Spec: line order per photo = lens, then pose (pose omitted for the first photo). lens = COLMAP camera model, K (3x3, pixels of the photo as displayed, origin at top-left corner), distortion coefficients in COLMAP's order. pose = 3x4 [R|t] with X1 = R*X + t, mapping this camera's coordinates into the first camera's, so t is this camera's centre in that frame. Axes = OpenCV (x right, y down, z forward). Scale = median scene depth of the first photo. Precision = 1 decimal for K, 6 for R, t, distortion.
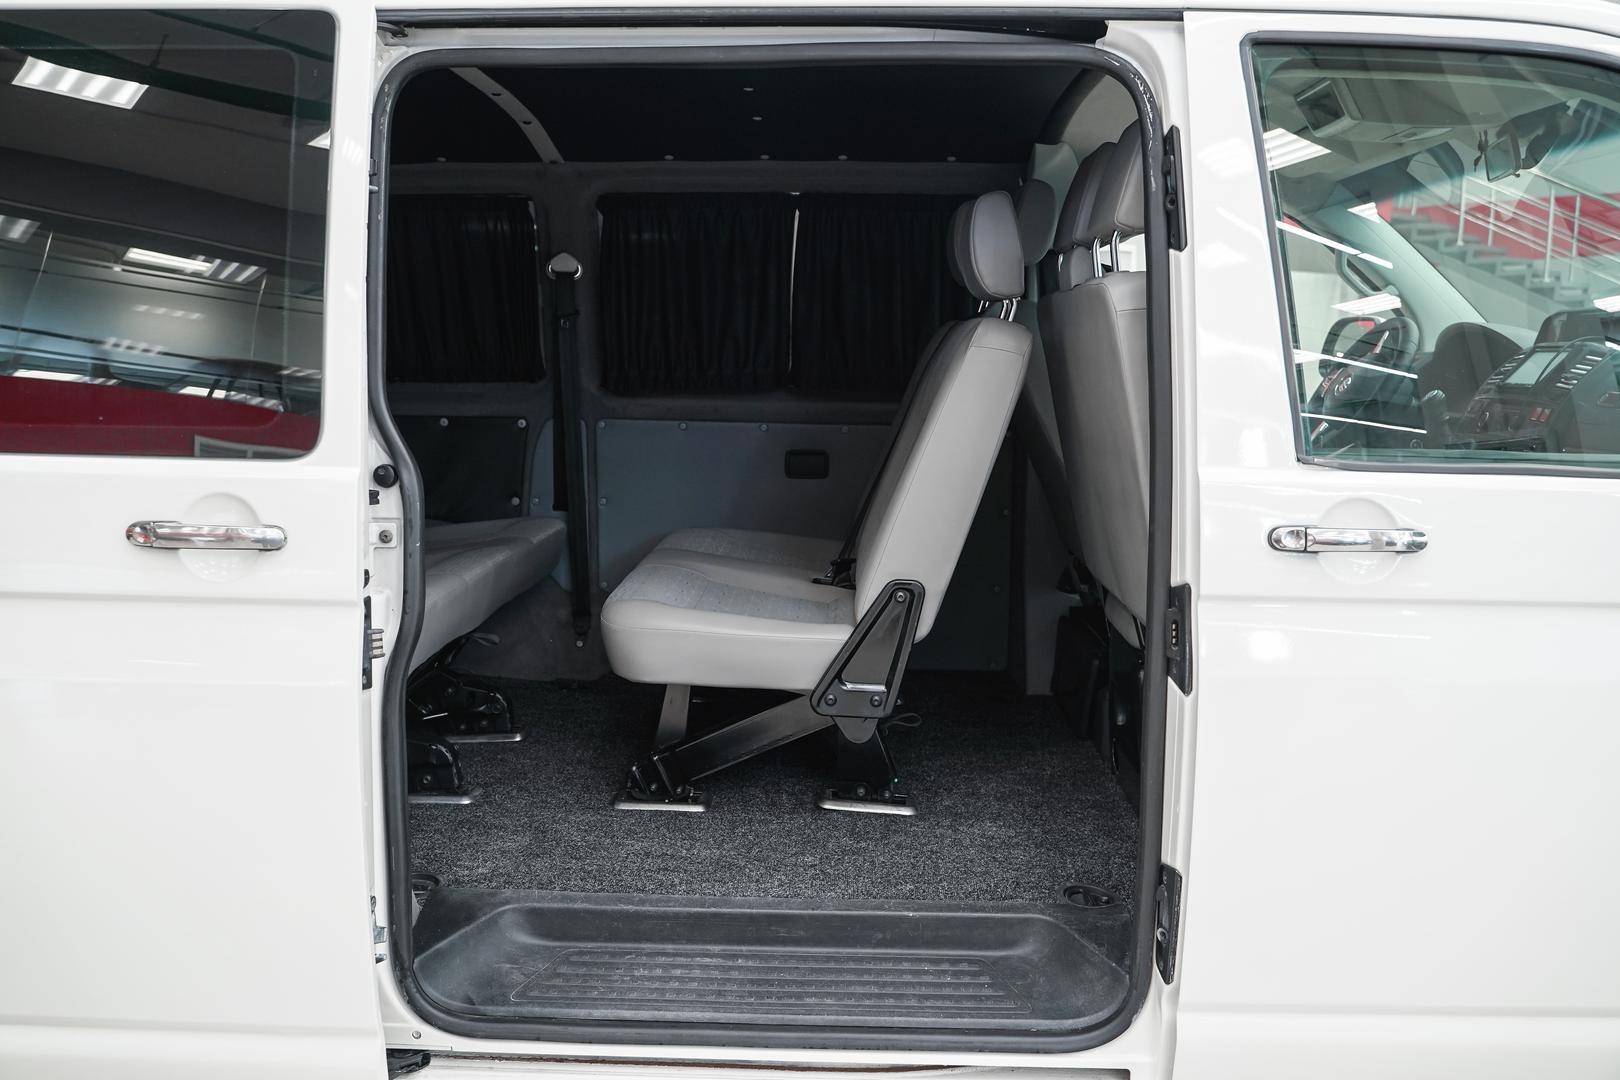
lens RADIAL K [[1273.7, 0, 803.1], [0, 1273.7, 542.1], [0, 0, 1]] dist [-0.004167, 0.003313]
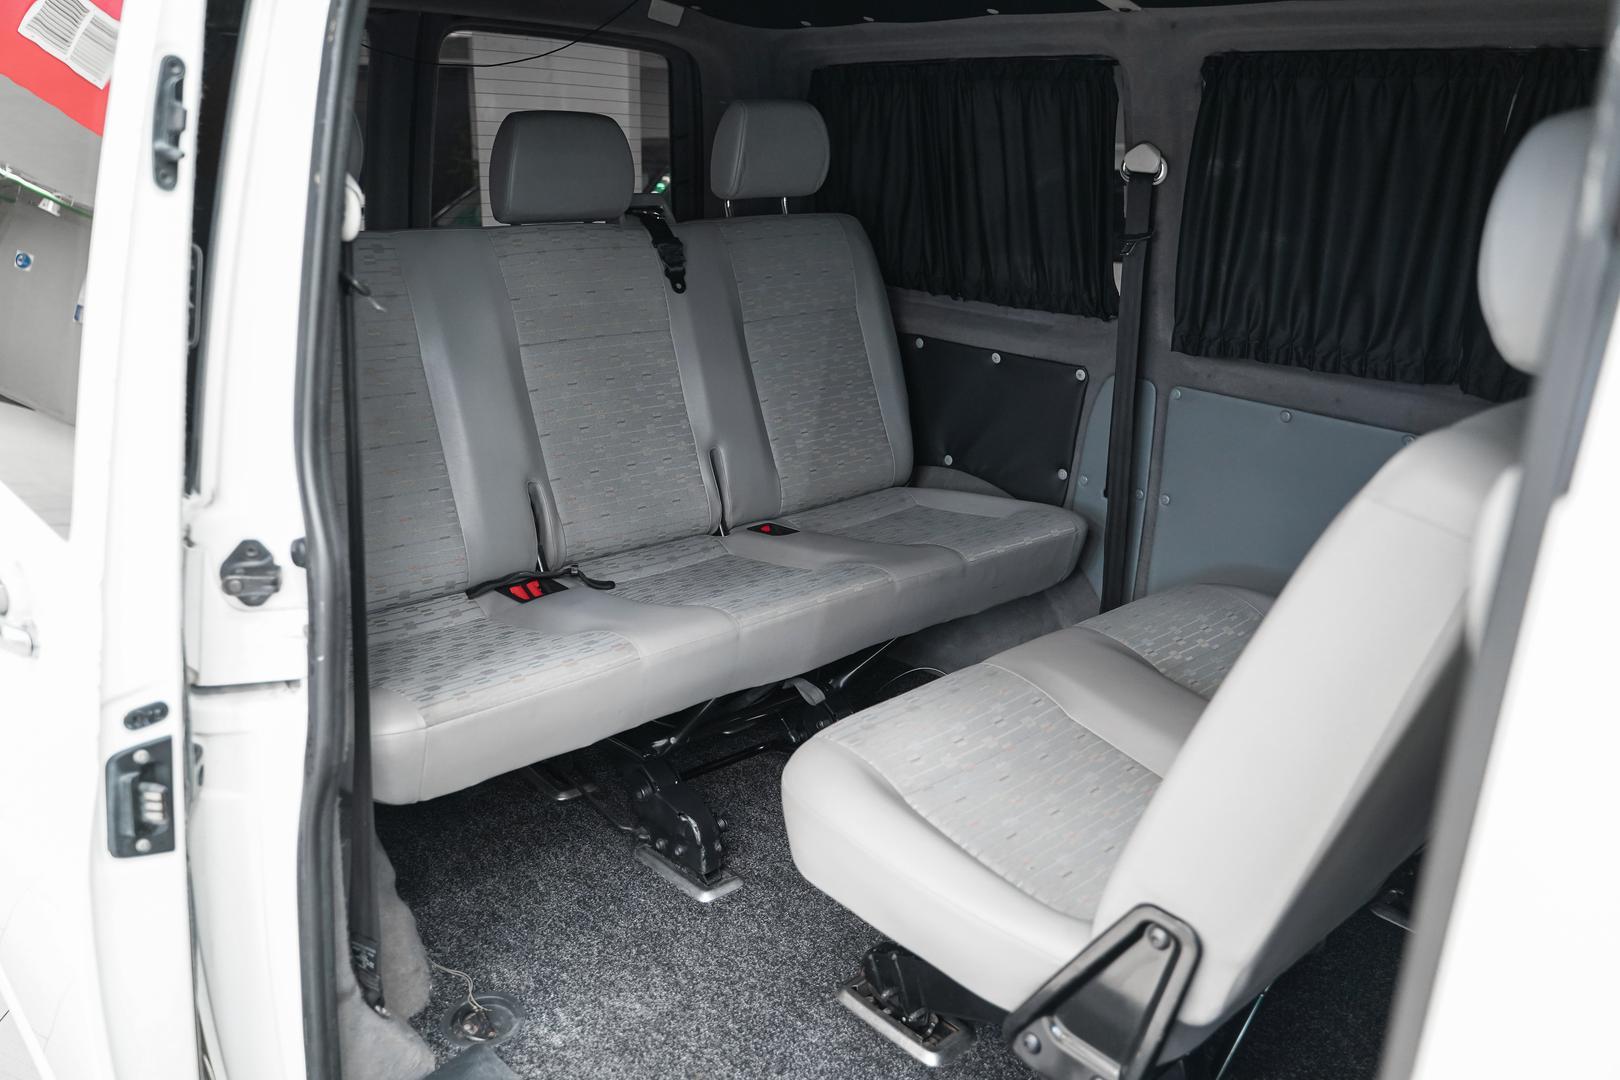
lens RADIAL K [[1273.7, 0, 813.5], [0, 1273.7, 536.2], [0, 0, 1]] dist [-0.004167, 0.003313]
pose [[0.715305, 0.234502, -0.658291, 0.184021], [-0.139331, 0.970960, 0.194485, -0.129561], [0.684781, -0.047396, 0.727206, 0.366393]]
